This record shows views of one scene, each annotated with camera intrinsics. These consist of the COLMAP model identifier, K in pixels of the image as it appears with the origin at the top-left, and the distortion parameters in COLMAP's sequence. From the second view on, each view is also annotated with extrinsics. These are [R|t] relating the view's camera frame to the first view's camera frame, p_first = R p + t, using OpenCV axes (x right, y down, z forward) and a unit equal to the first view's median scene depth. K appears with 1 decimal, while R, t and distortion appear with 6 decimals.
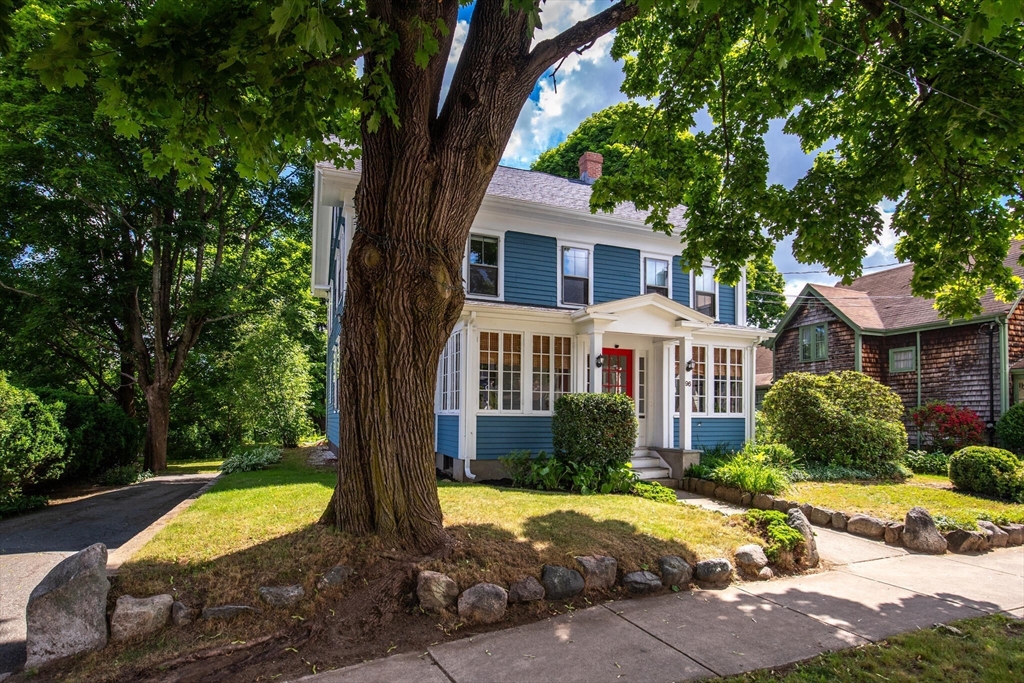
lens RADIAL K [[461.7, 0, 486.5], [0, 461.7, 348.5], [0, 0, 1]] dist [0.001723, -0.000434]
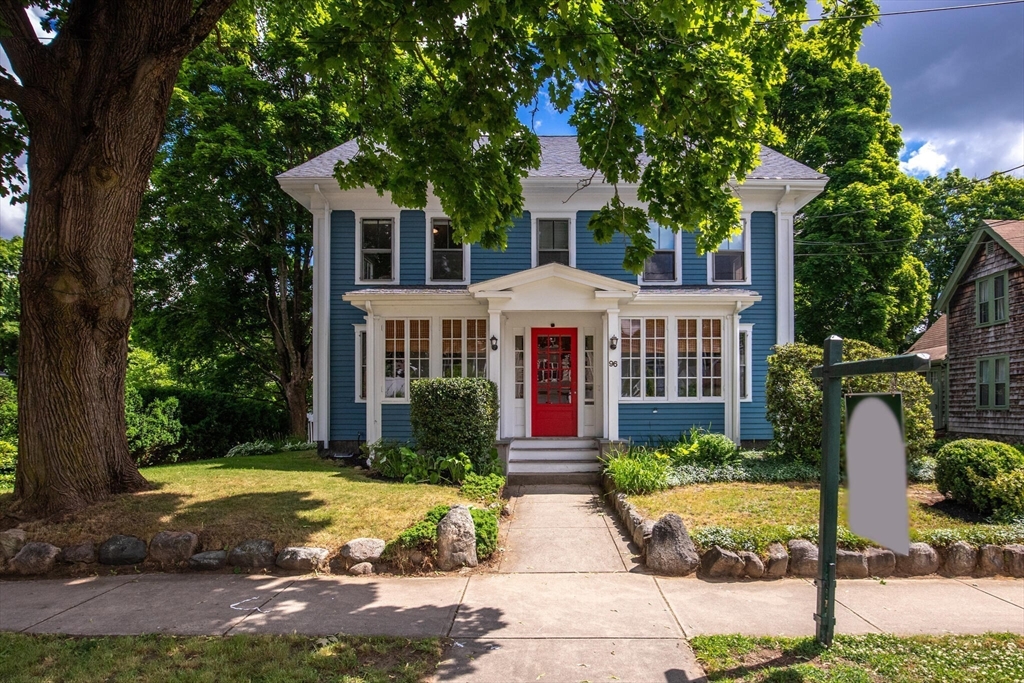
lens RADIAL K [[461.7, 0, 528.7], [0, 461.7, 344.9], [0, 0, 1]] dist [0.001723, -0.000434]
pose [[0.940811, -0.050792, -0.335106, 0.535078], [0.057399, 0.998303, 0.009835, 0.020505], [0.334037, -0.028488, 0.942129, 0.107206]]
